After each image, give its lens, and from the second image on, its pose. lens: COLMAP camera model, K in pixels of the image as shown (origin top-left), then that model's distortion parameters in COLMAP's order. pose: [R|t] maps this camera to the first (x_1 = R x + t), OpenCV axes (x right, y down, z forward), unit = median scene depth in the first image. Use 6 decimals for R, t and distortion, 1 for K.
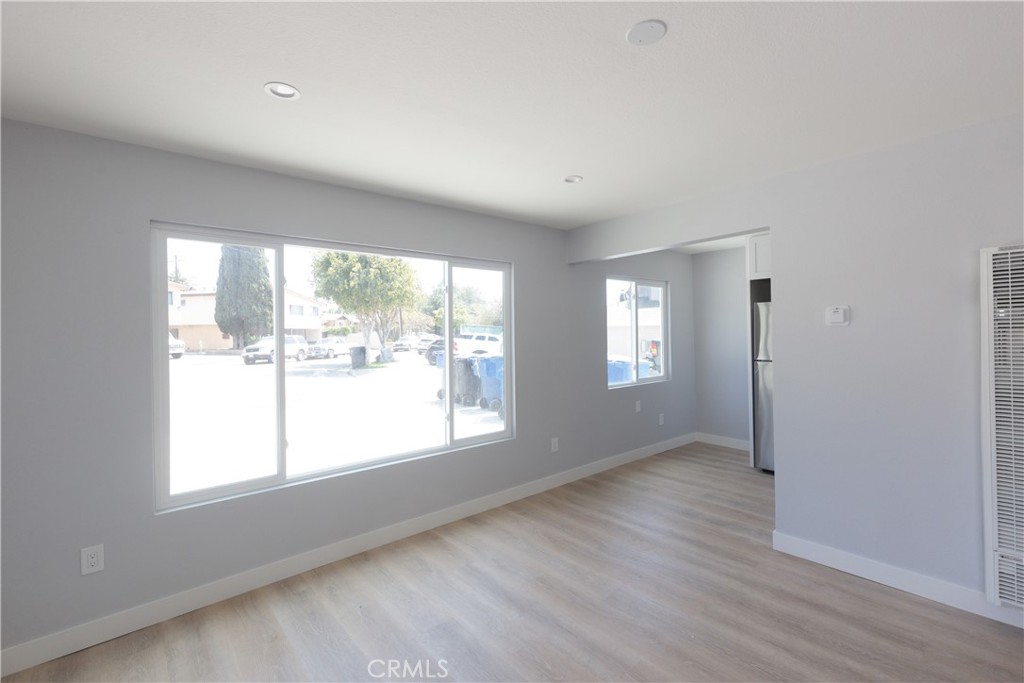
lens RADIAL K [[457.3, 0, 517.9], [0, 457.3, 337.3], [0, 0, 1]] dist [0.000557, -0.000384]
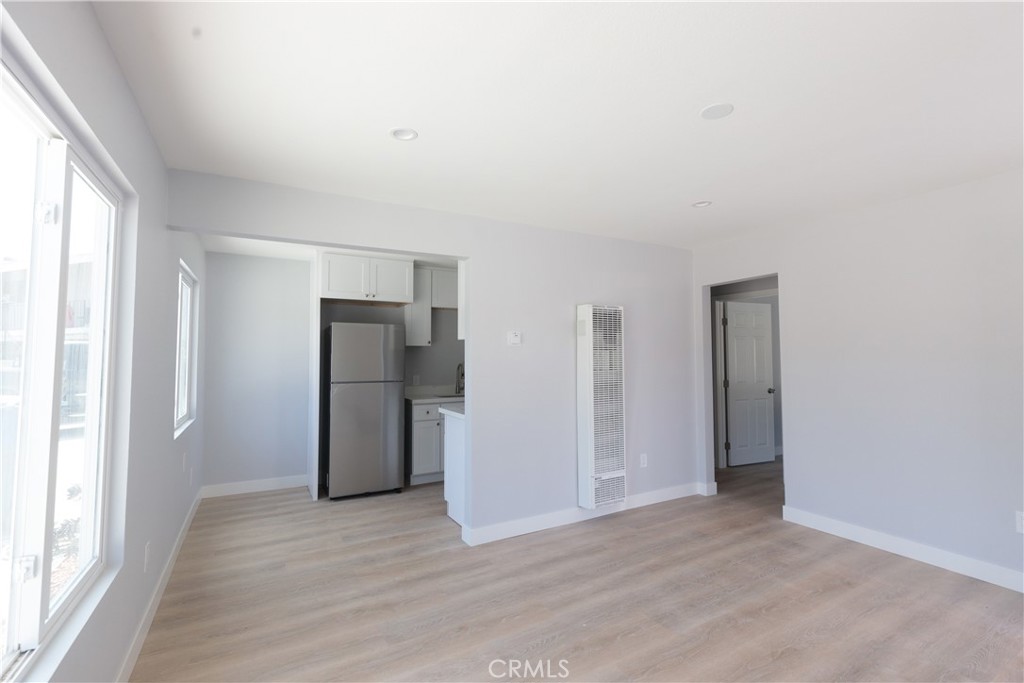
lens RADIAL K [[457.3, 0, 517.9], [0, 457.3, 337.3], [0, 0, 1]] dist [0.000557, -0.000384]
pose [[0.174519, 0.064307, 0.982552, -0.566241], [0.008532, 0.997729, -0.066816, 0.034989], [-0.984617, 0.020044, 0.173574, 0.721140]]
